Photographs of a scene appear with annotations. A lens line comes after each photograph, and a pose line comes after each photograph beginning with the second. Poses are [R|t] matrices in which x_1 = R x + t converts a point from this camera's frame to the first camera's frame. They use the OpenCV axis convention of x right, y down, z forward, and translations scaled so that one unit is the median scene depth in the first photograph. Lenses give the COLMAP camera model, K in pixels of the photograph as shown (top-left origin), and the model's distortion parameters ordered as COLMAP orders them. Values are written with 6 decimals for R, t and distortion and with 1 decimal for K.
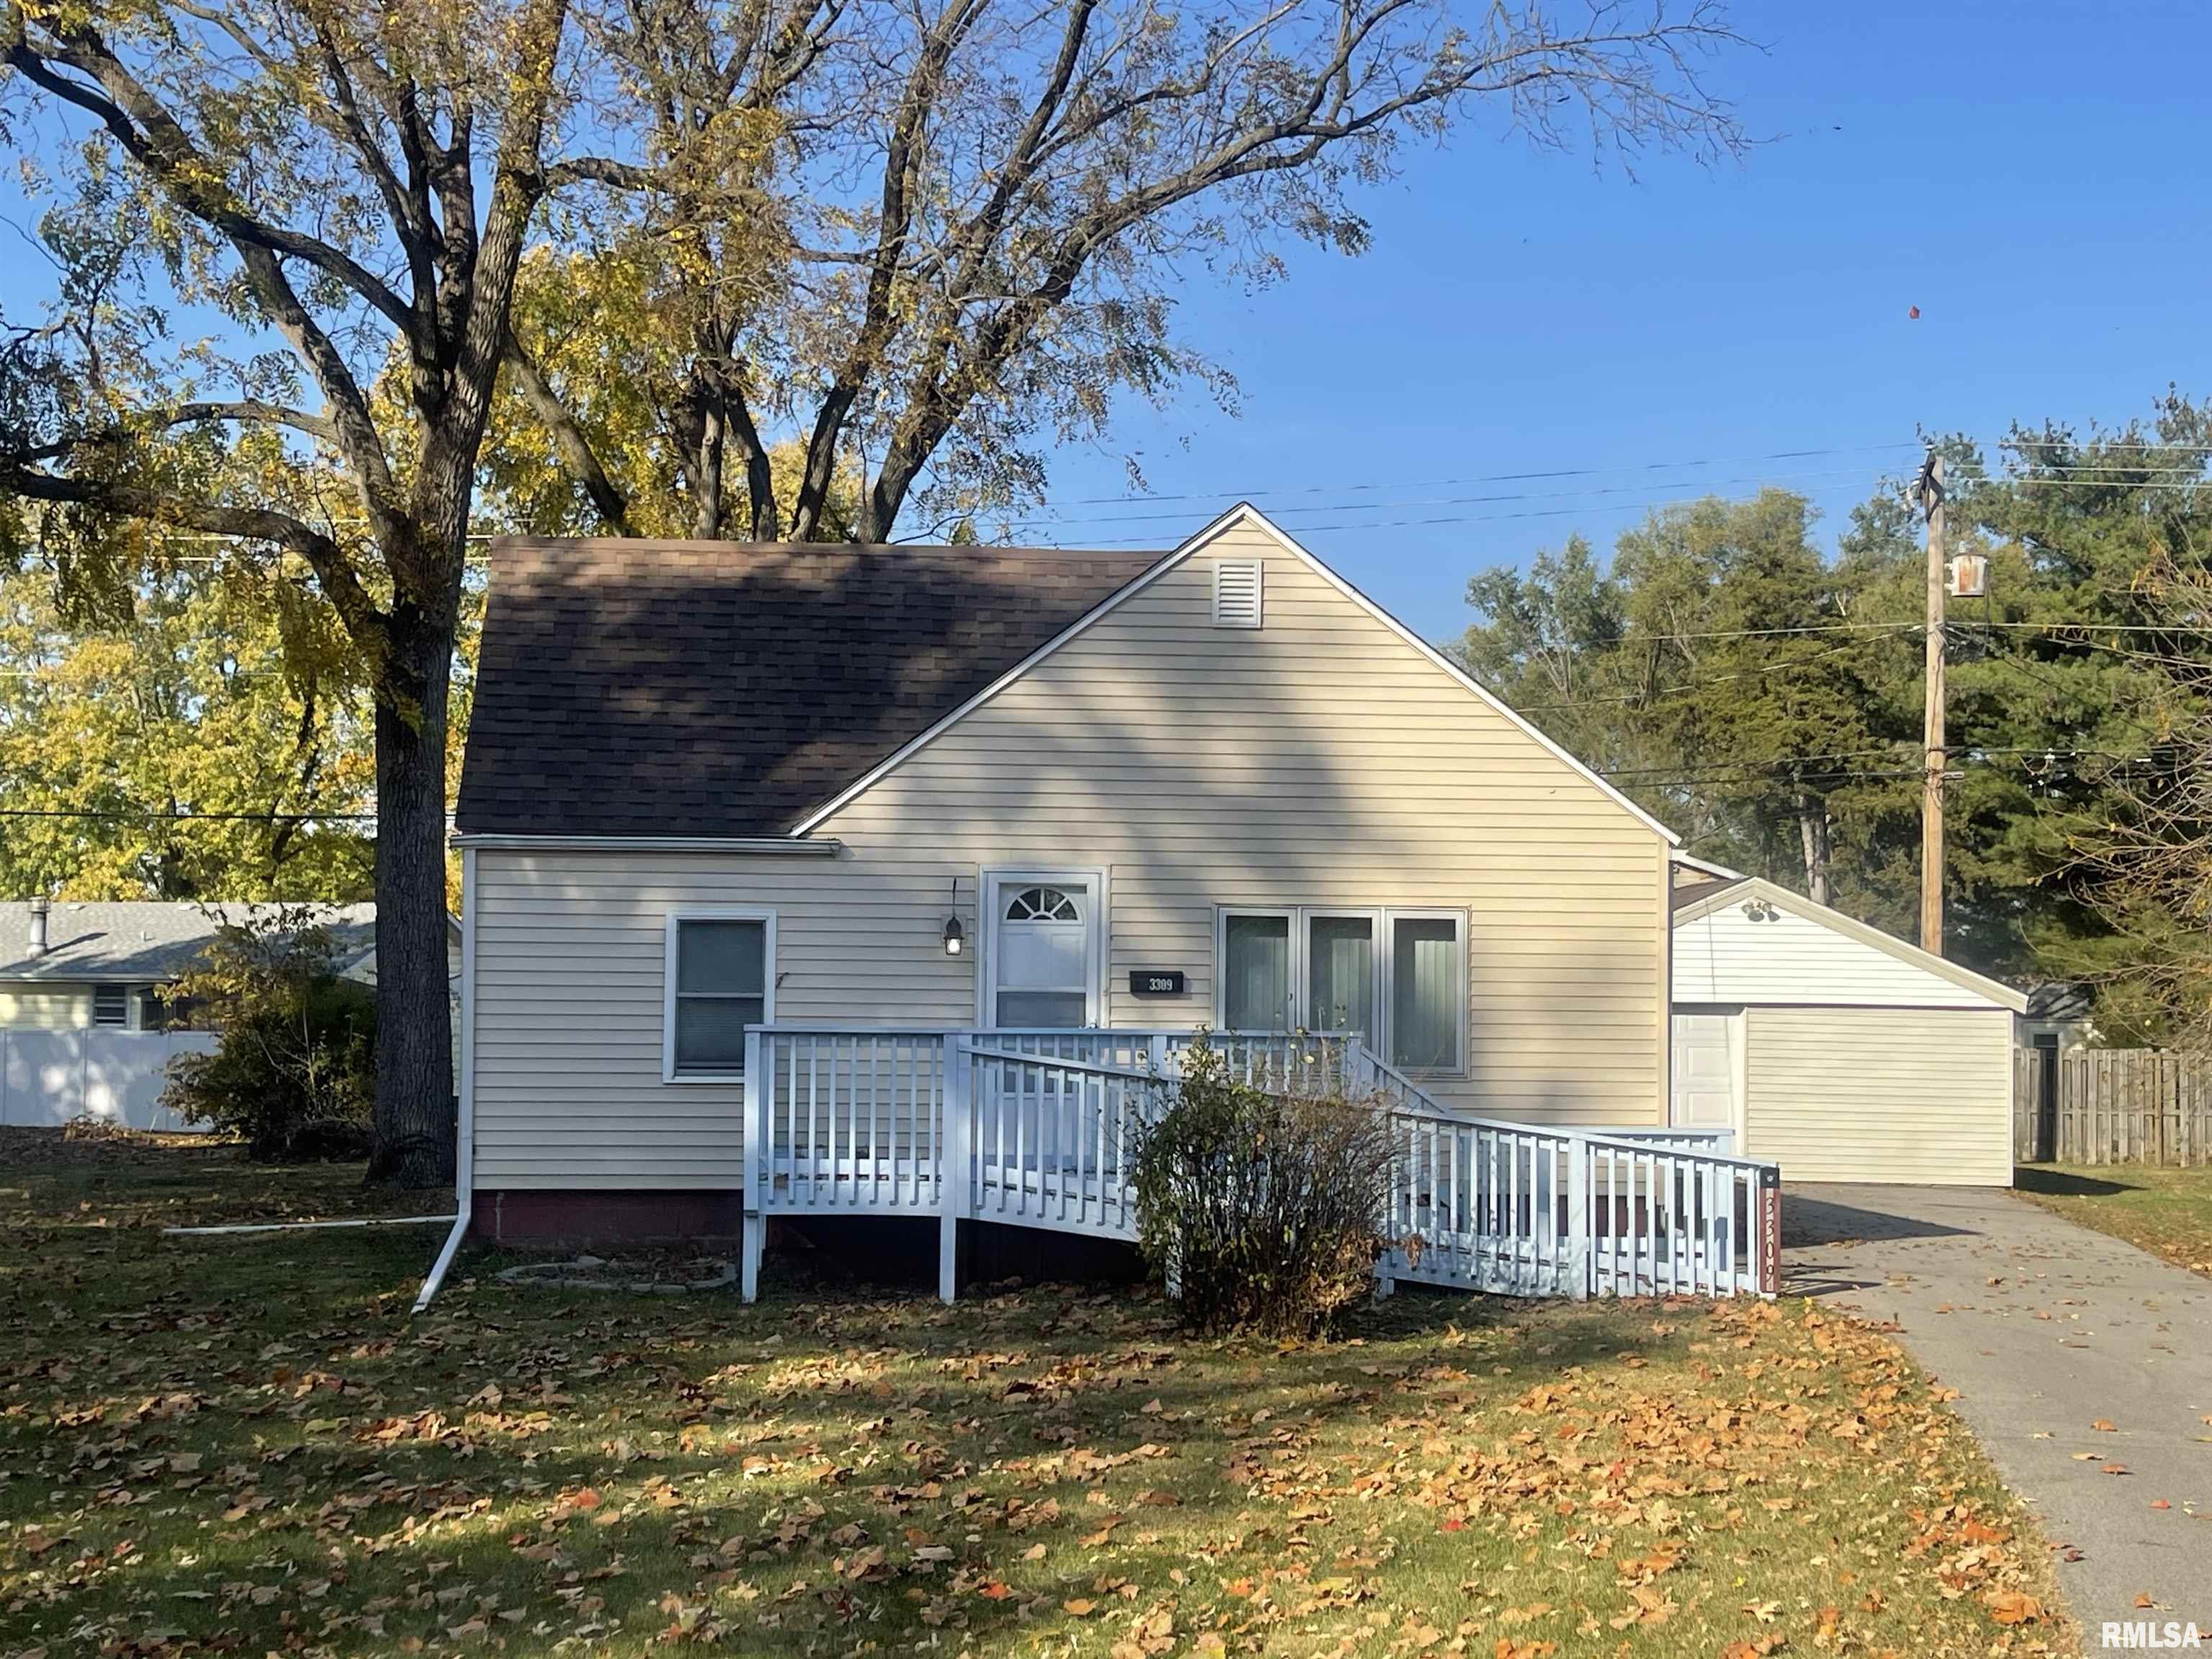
lens RADIAL K [[3145.5, 0, 1108.0], [0, 3145.5, 819.8], [0, 0, 1]] dist [0.148299, 0.000000]
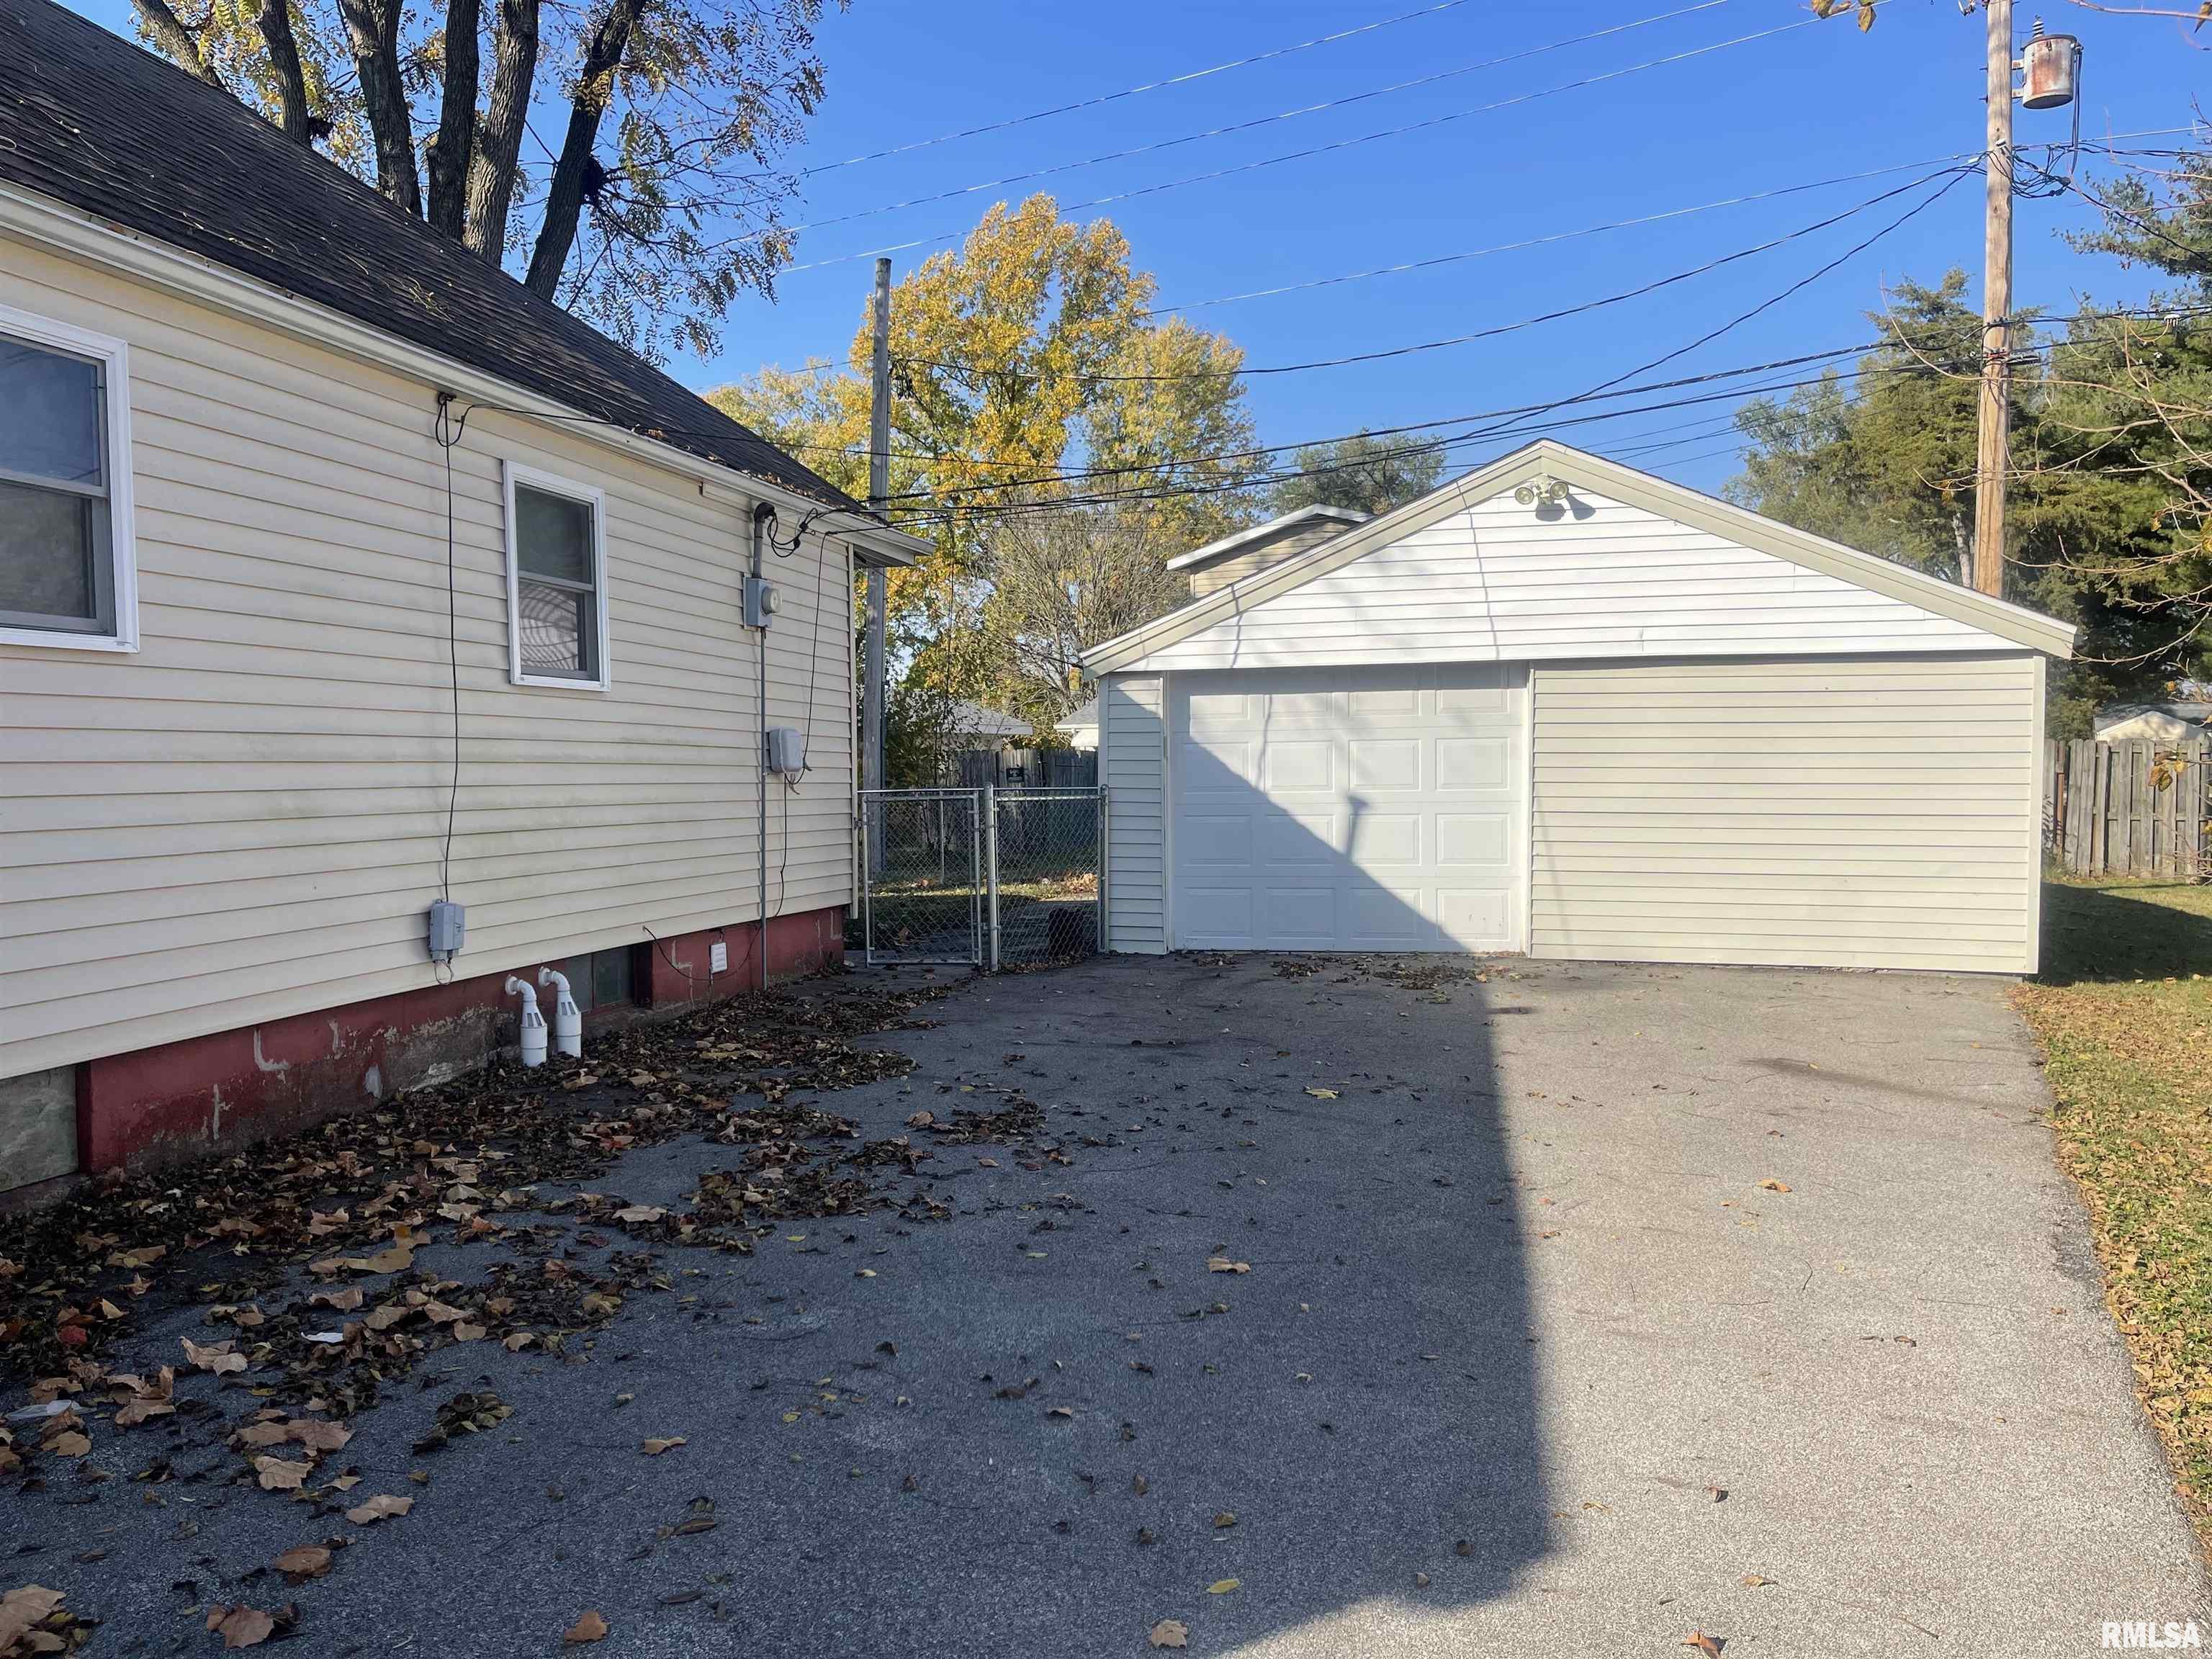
lens RADIAL K [[1609.7, 0, 1100.1], [0, 1609.7, 833.3], [0, 0, 1]] dist [-0.003124, -0.014308]
pose [[0.944038, -0.009948, -0.329687, 0.359182], [0.045718, 0.993844, 0.100921, 0.089327], [0.326653, -0.110345, 0.938681, 1.109021]]
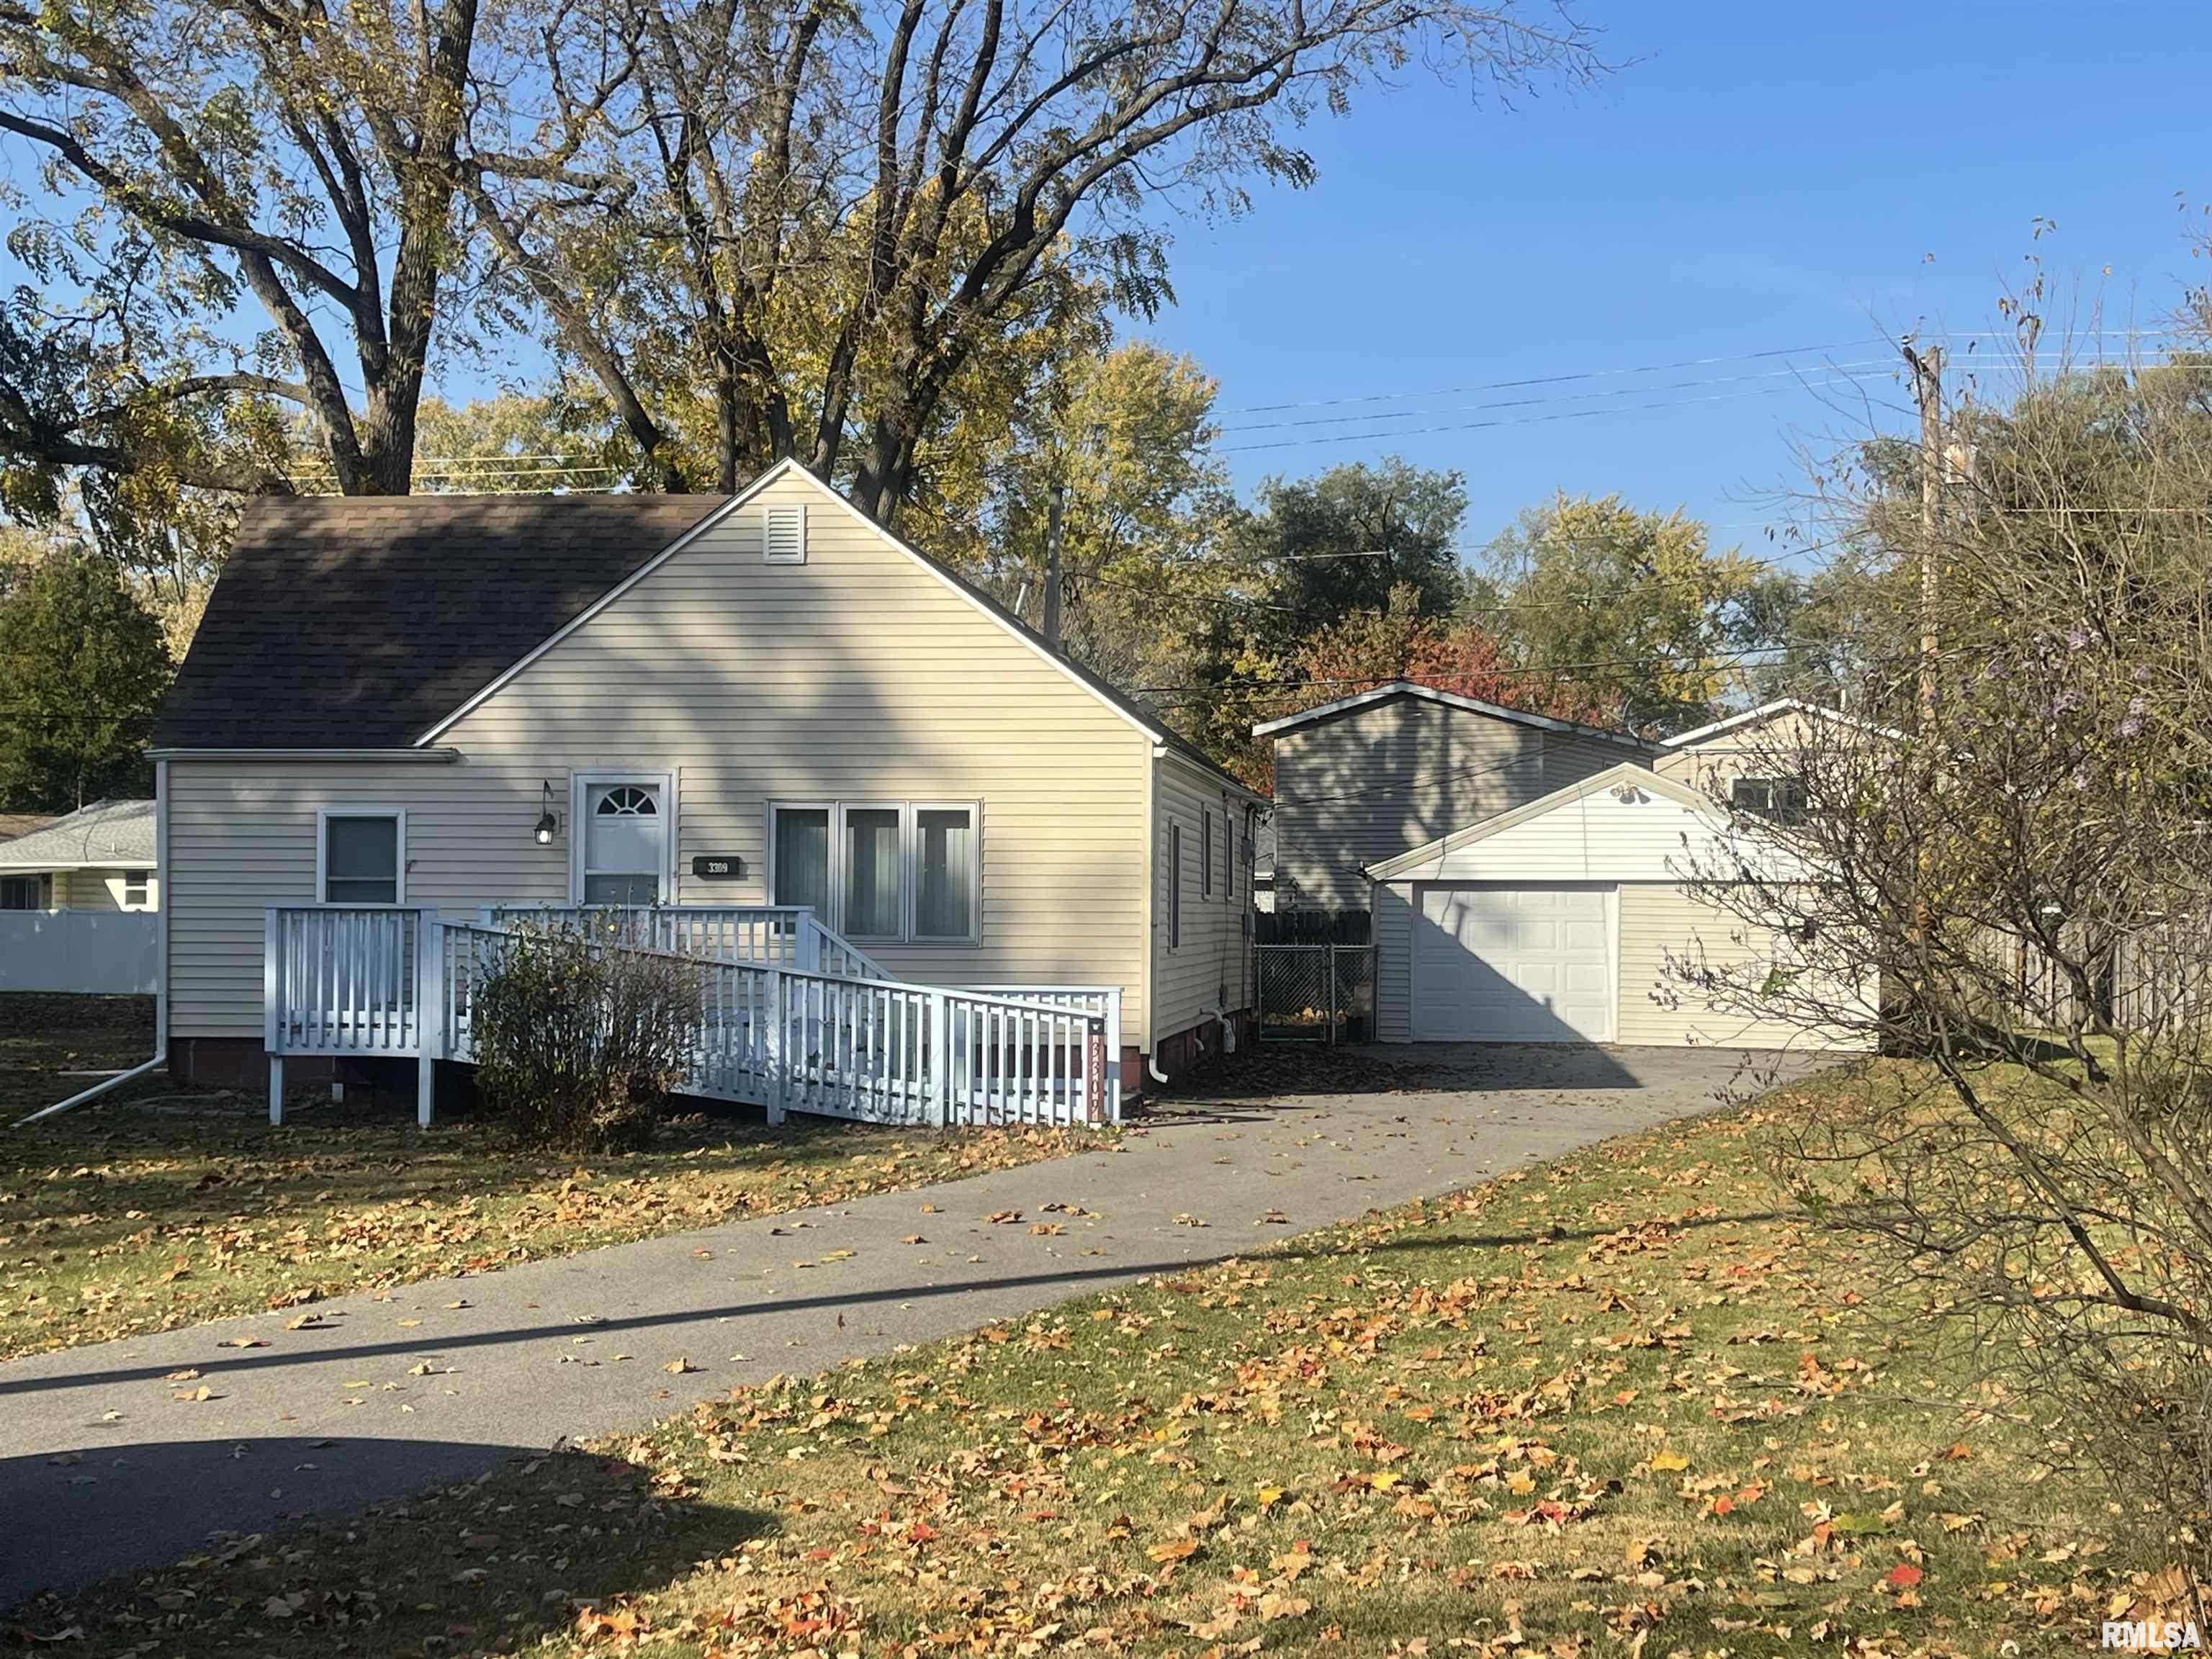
lens RADIAL K [[3145.5, 0, 1113.8], [0, 3145.5, 838.2], [0, 0, 1]] dist [0.148299, 0.000000]
pose [[0.980294, -0.007903, -0.197388, 0.394080], [0.016321, 0.999023, 0.041060, -0.005169], [0.196871, -0.043473, 0.979465, -0.132781]]
